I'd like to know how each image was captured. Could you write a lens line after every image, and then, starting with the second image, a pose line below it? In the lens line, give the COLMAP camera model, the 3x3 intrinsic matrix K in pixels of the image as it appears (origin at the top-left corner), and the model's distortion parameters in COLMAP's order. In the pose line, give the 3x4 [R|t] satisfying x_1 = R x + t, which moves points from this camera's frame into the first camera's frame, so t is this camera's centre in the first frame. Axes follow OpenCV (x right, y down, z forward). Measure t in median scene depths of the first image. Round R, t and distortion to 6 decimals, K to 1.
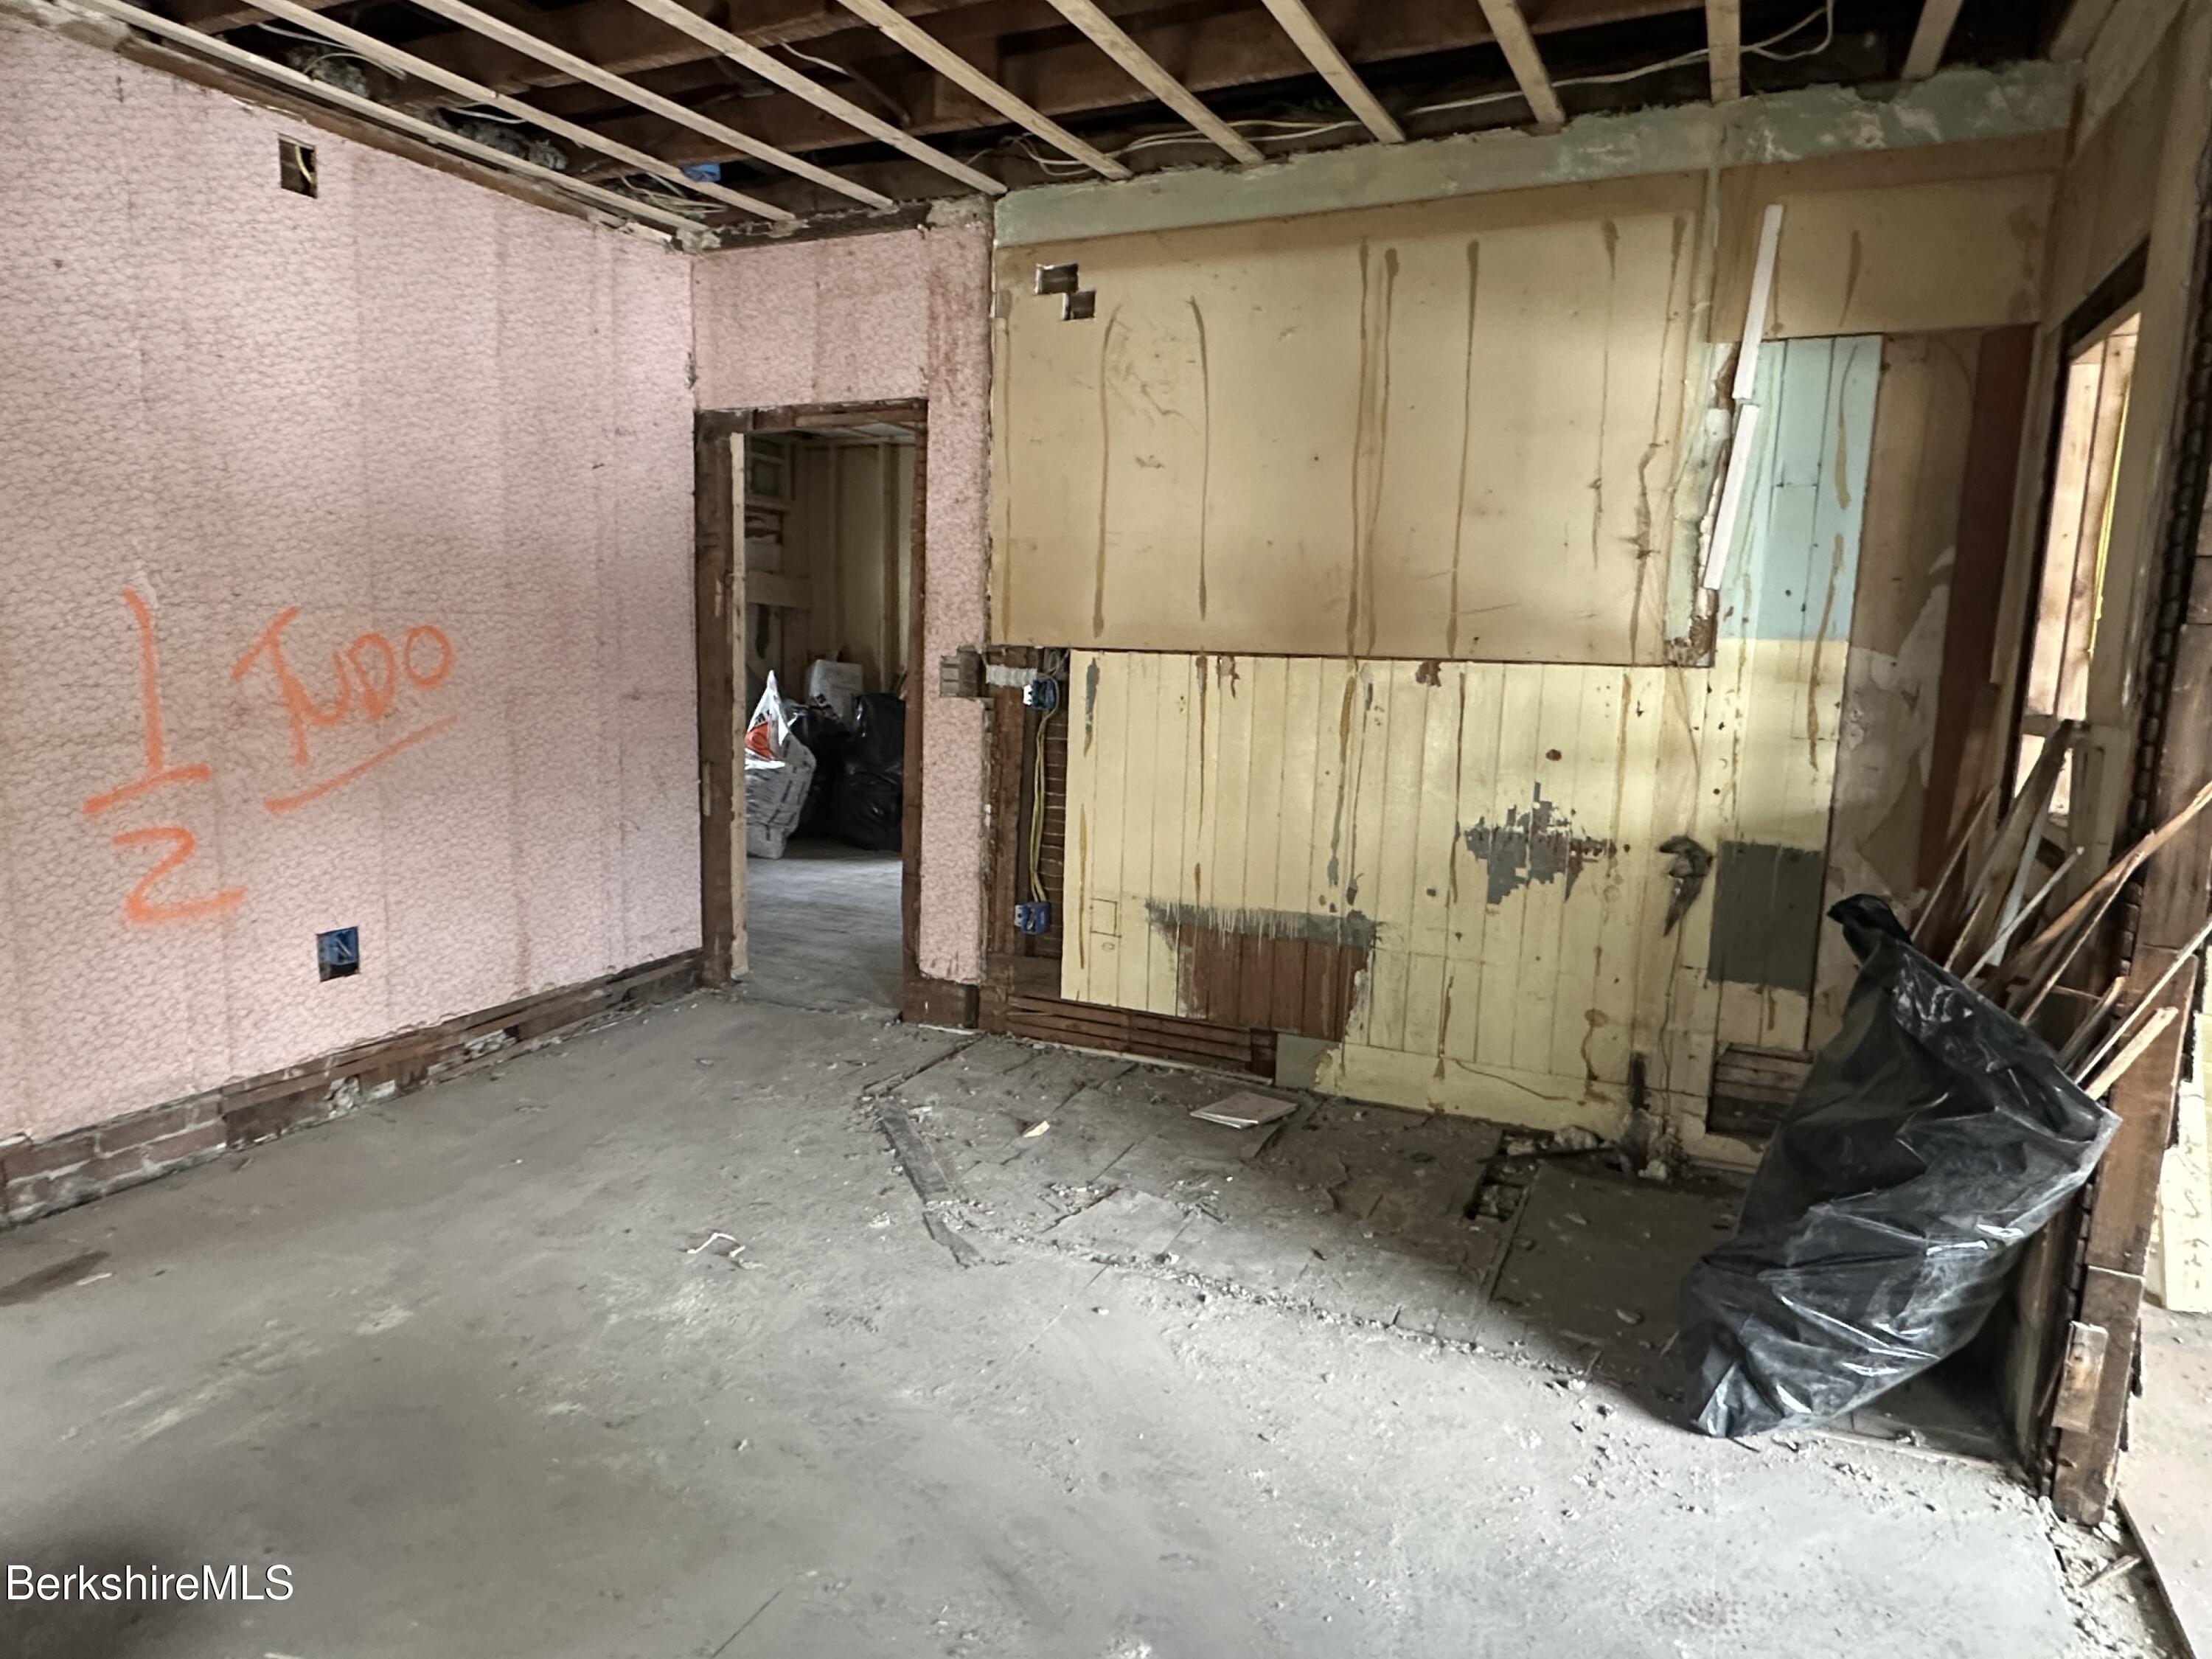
lens RADIAL K [[1373.1, 0, 1109.0], [0, 1373.1, 826.4], [0, 0, 1]] dist [-0.008270, 0.000320]
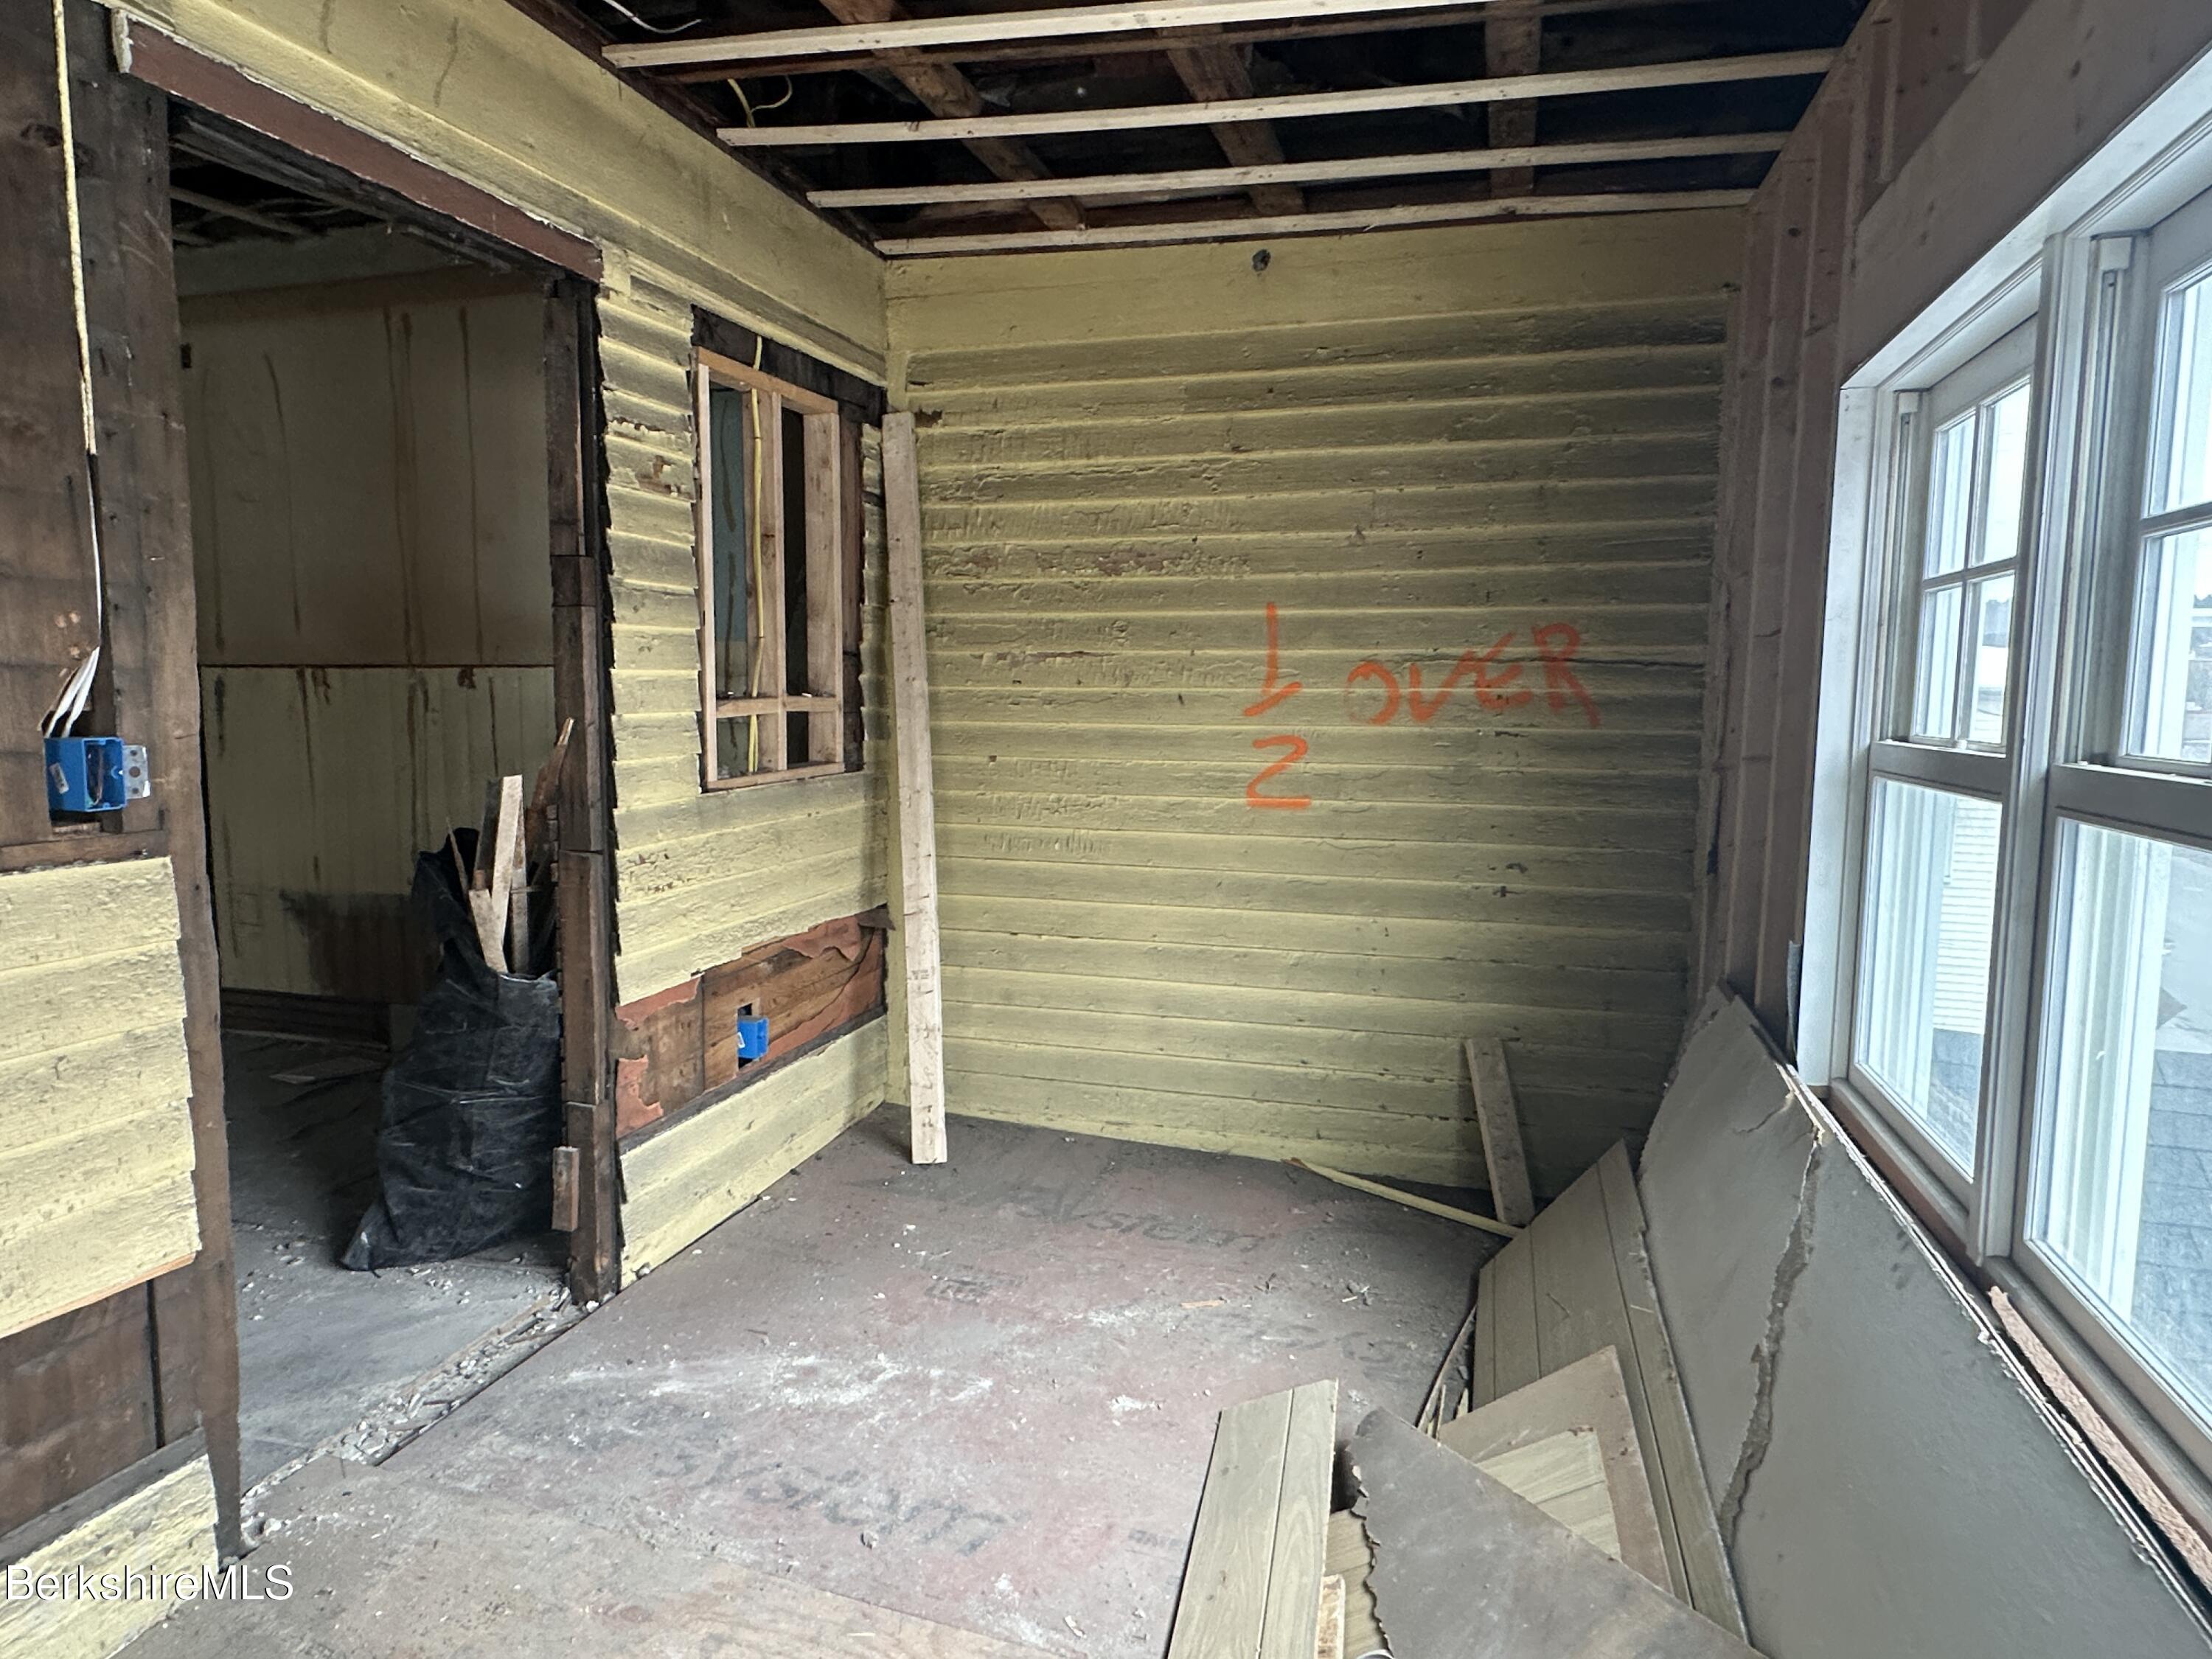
lens RADIAL K [[1373.1, 0, 1103.2], [0, 1373.1, 831.8], [0, 0, 1]] dist [-0.008270, 0.000320]
pose [[0.988608, -0.036323, 0.146062, 0.553093], [0.040008, 0.998949, -0.022372, 0.060568], [-0.145096, 0.027961, 0.989022, -0.197579]]
